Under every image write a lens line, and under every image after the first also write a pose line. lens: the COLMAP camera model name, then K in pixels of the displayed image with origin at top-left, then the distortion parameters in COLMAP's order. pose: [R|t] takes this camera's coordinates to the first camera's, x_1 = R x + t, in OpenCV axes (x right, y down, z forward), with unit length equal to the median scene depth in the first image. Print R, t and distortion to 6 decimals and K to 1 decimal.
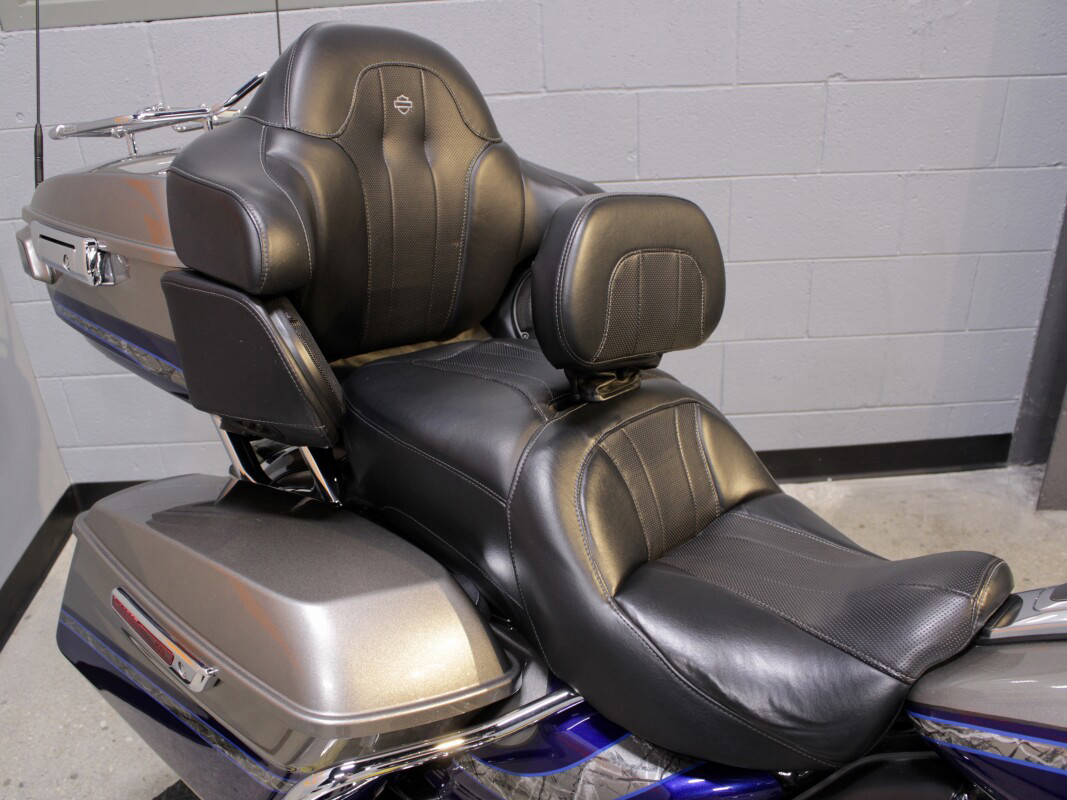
lens RADIAL K [[979.8, 0, 534.1], [0, 979.8, 399.9], [0, 0, 1]] dist [-0.105976, 0.000000]
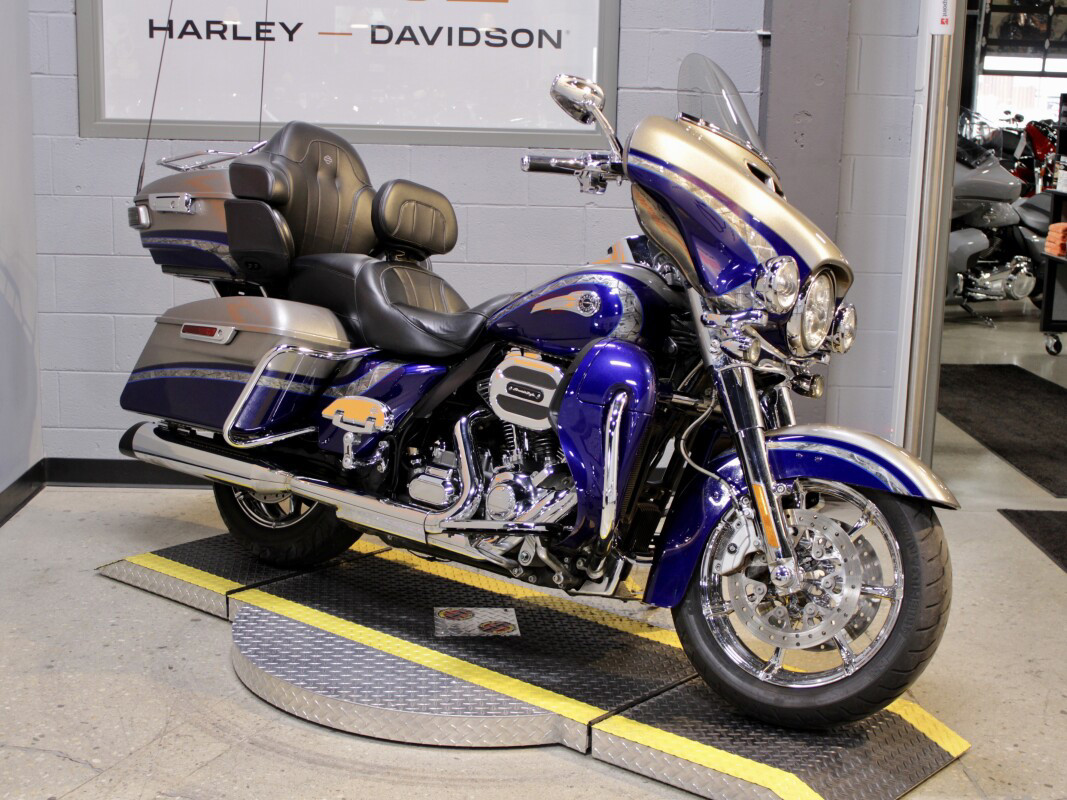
lens RADIAL K [[1592.1, 0, 539.8], [0, 1592.1, 397.6], [0, 0, 1]] dist [-0.053469, 0.000000]
pose [[0.997487, 0.066037, 0.025663, 0.345328], [-0.053841, 0.941997, -0.331273, 1.637437], [-0.046051, 0.329059, 0.943186, -2.692672]]
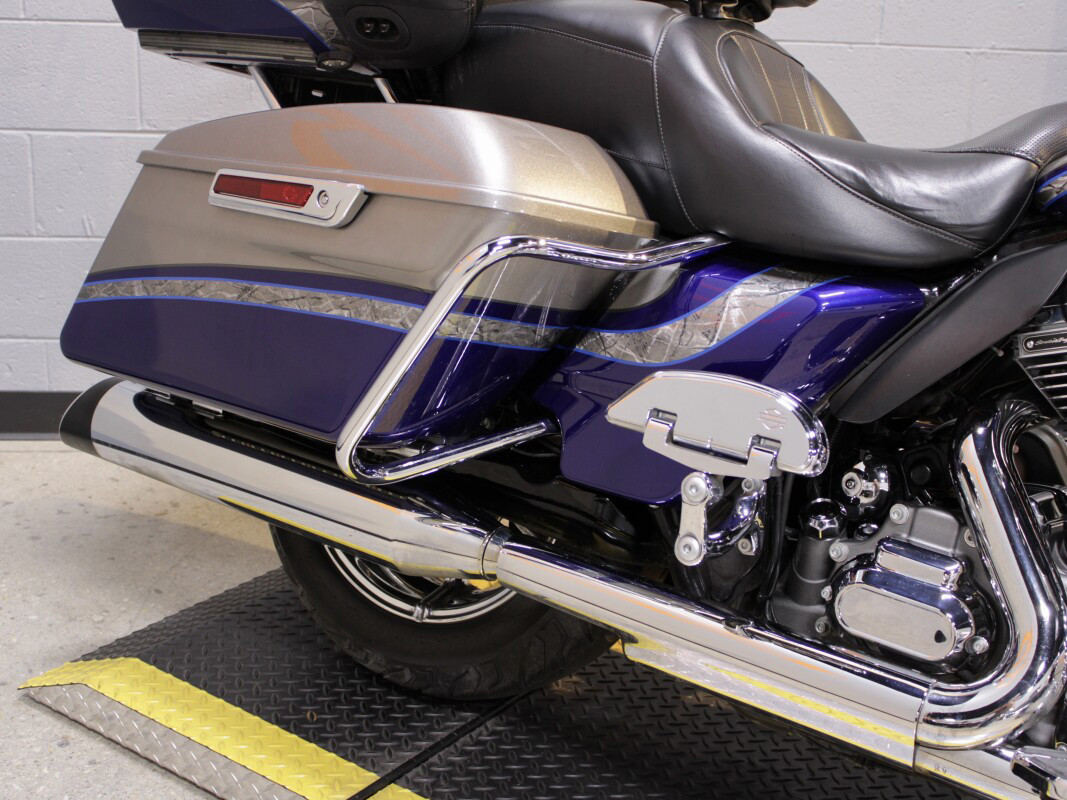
lens RADIAL K [[1497.9, 0, 528.3], [0, 1497.9, 397.7], [0, 0, 1]] dist [-0.051509, 0.000000]
pose [[0.993517, 0.053269, 0.100435, -0.277202], [-0.032066, 0.978866, -0.201975, 0.721316], [-0.109071, 0.197445, 0.974227, -0.441843]]
